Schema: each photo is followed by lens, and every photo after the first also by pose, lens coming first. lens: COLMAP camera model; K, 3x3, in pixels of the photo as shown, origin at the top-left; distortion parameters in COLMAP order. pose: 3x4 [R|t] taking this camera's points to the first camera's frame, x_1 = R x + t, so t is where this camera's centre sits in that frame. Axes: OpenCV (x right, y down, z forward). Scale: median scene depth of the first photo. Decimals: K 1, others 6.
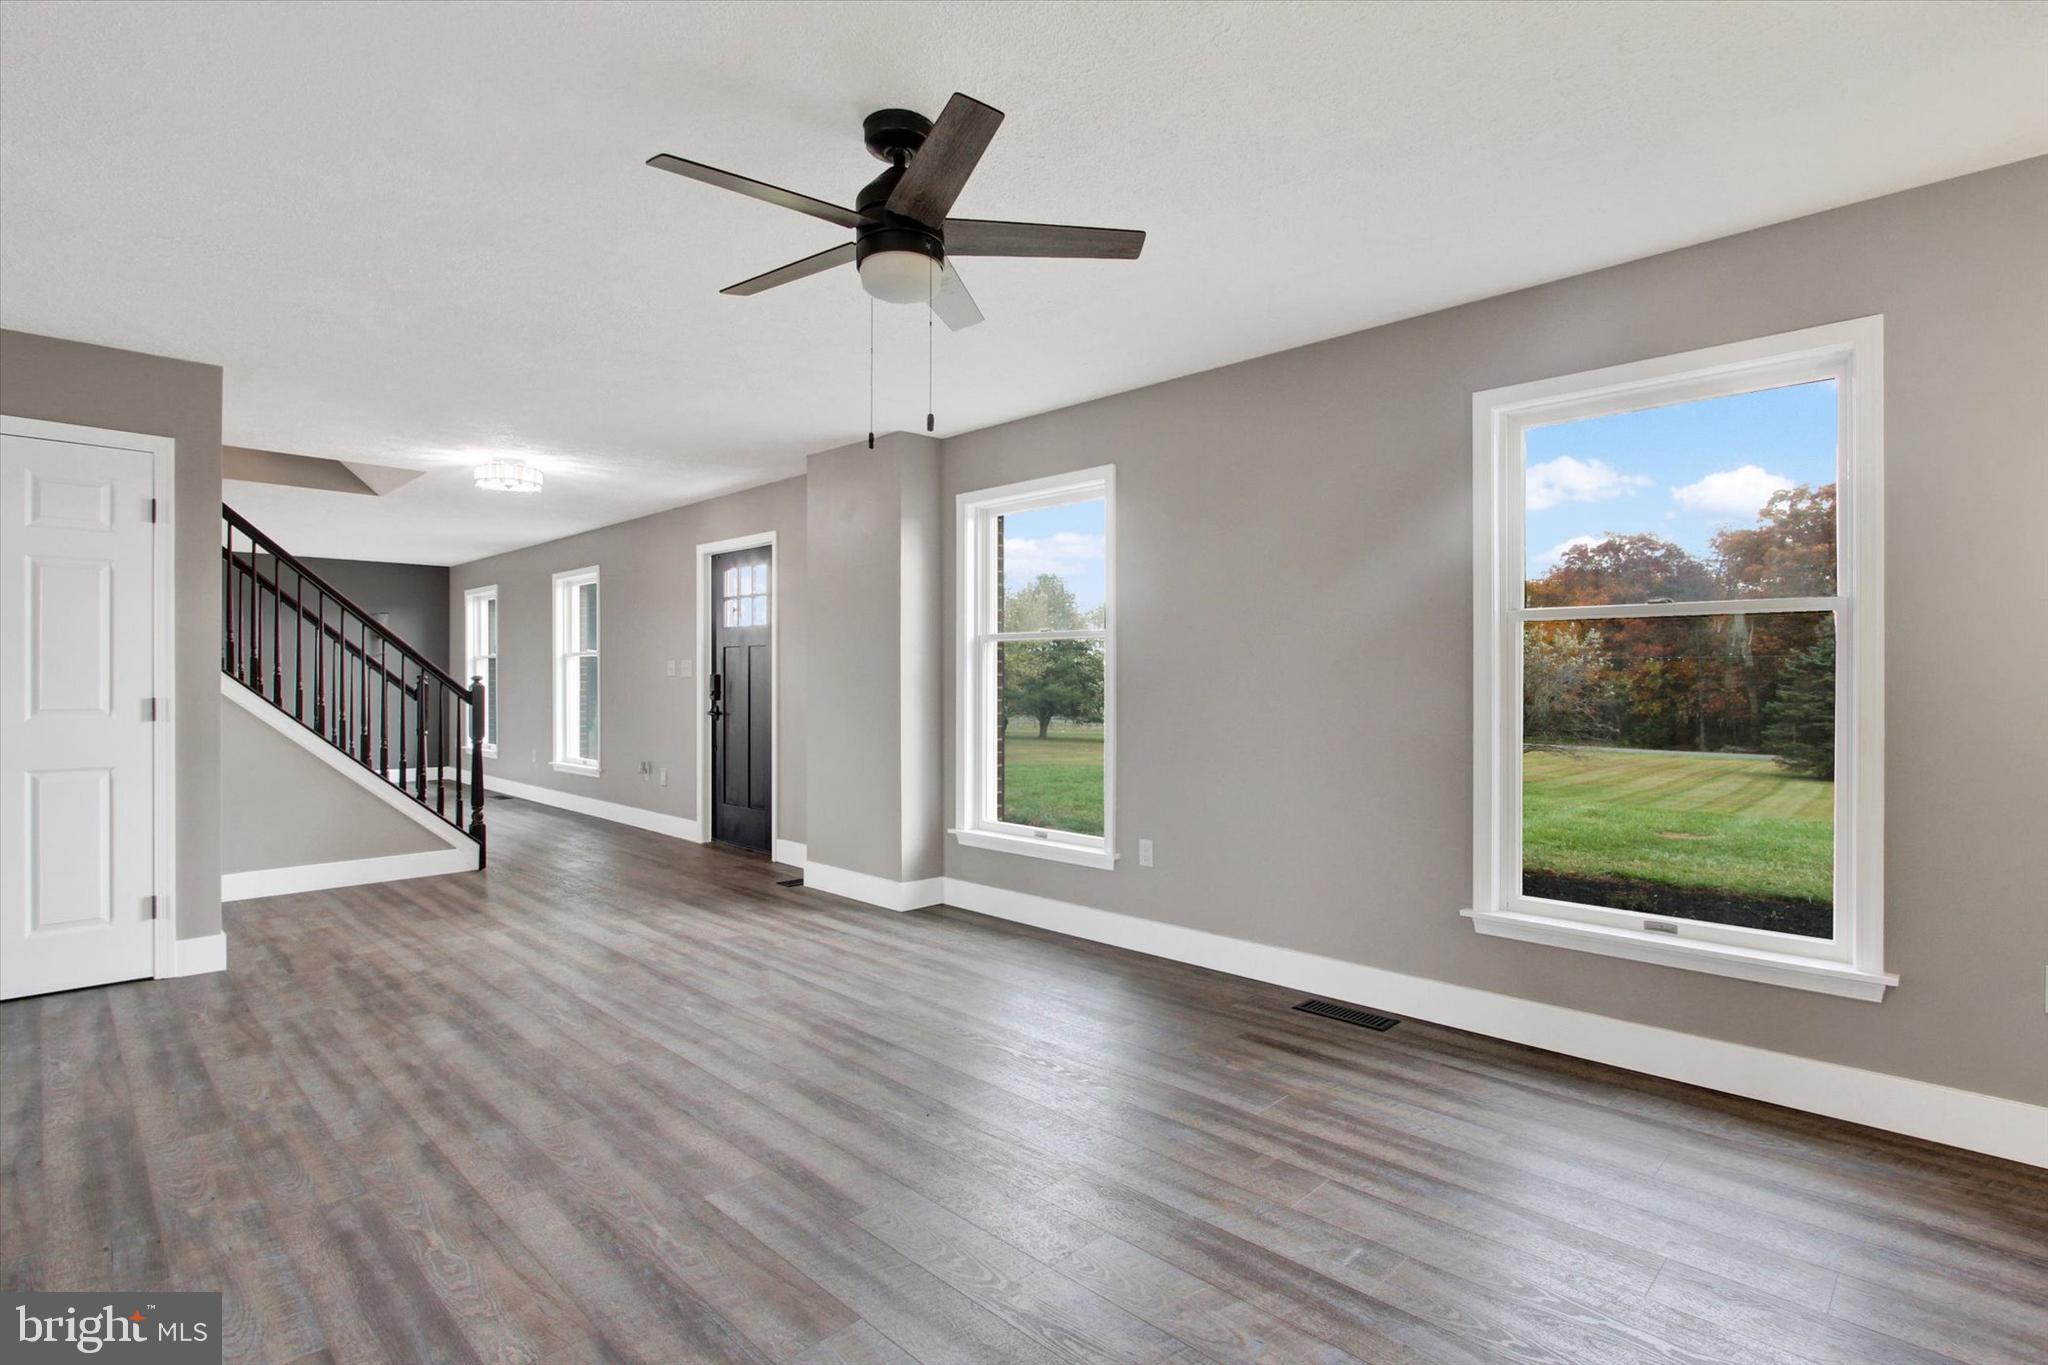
lens RADIAL K [[988.7, 0, 1035.1], [0, 988.7, 681.8], [0, 0, 1]] dist [-0.013573, 0.000868]
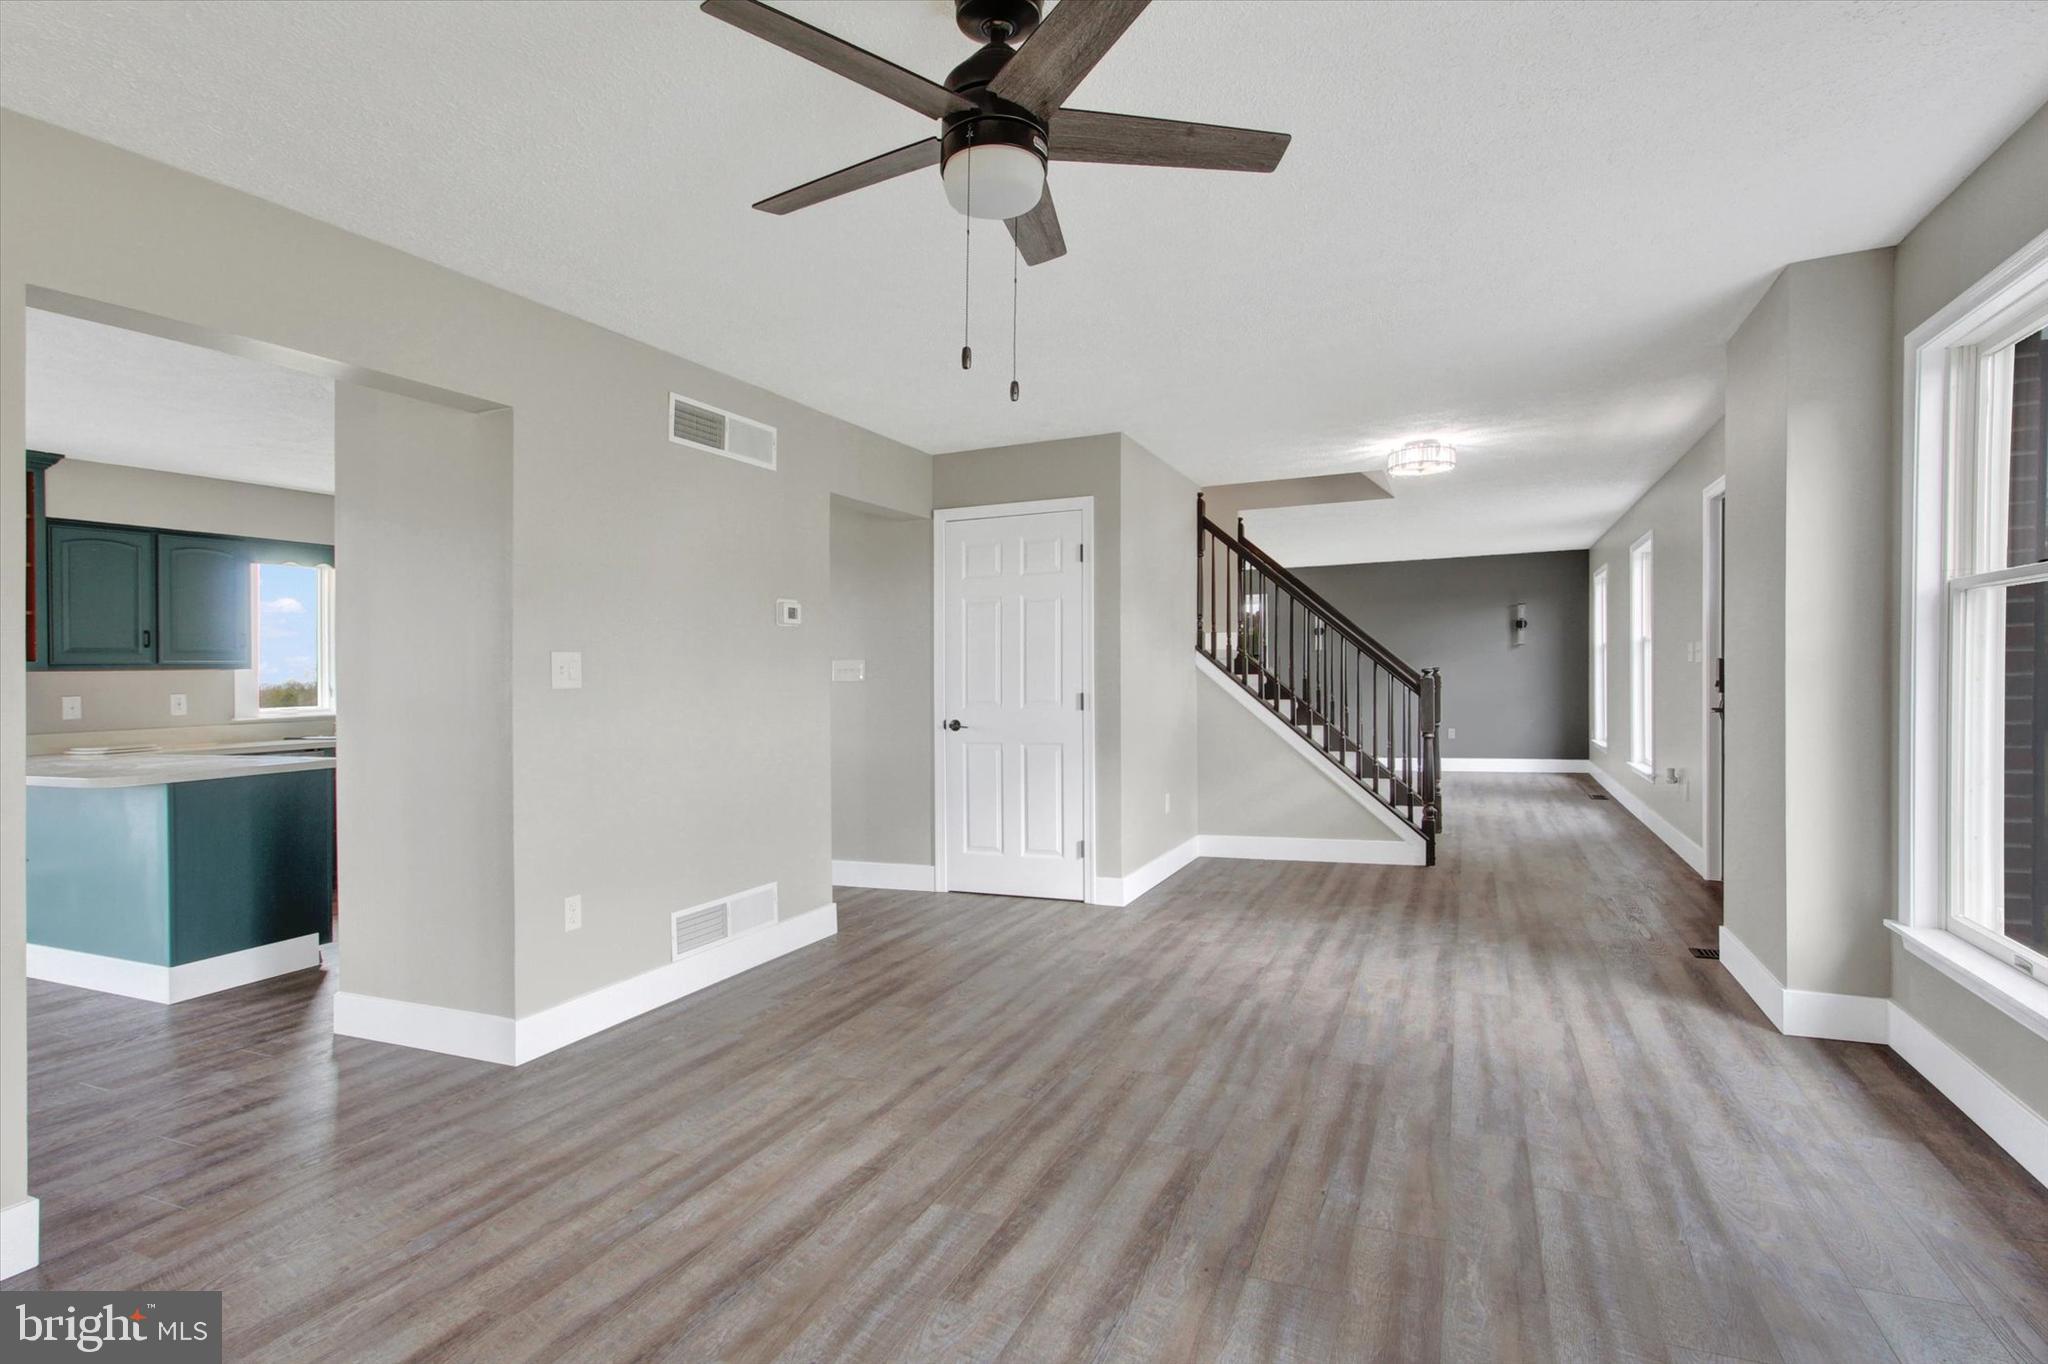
lens RADIAL K [[1030.8, 0, 1030.3], [0, 1030.8, 688.3], [0, 0, 1]] dist [0.000033, 0.001026]
pose [[0.362239, -0.001261, -0.932084, 0.387985], [0.020343, 0.999772, 0.006553, -0.000414], [0.931863, -0.021336, 0.362182, 0.421304]]
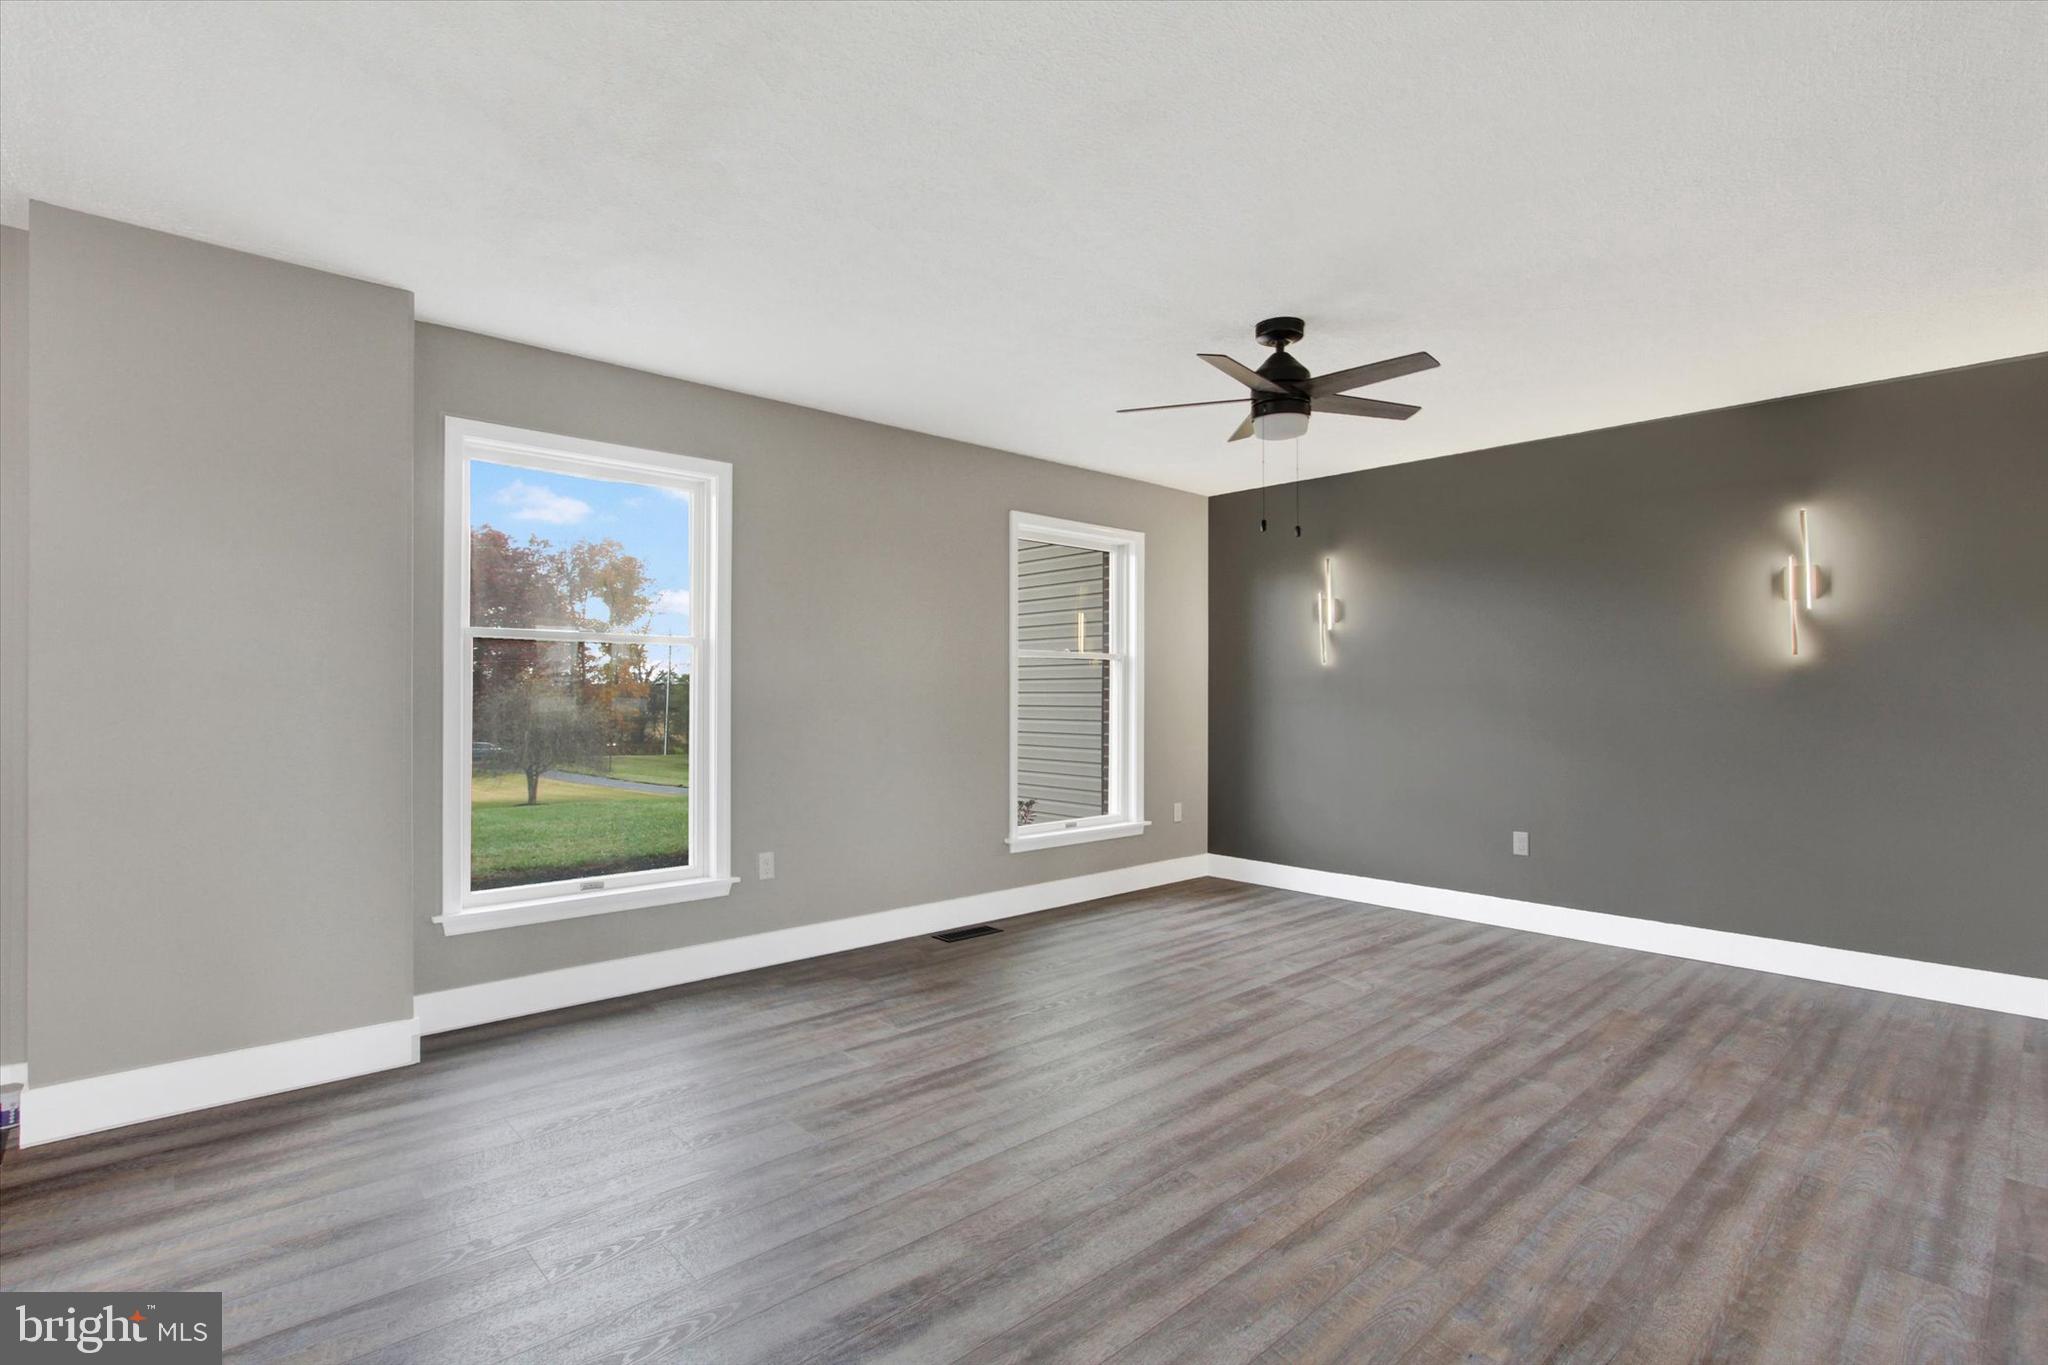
lens RADIAL K [[970.0, 0, 1034.0], [0, 970.0, 681.2], [0, 0, 1]] dist [-0.011376, 0.000379]
pose [[0.047865, 0.012197, 0.998779, -0.942872], [-0.001162, 0.999925, -0.012155, -0.001718], [-0.998853, -0.000579, 0.047876, 0.756053]]
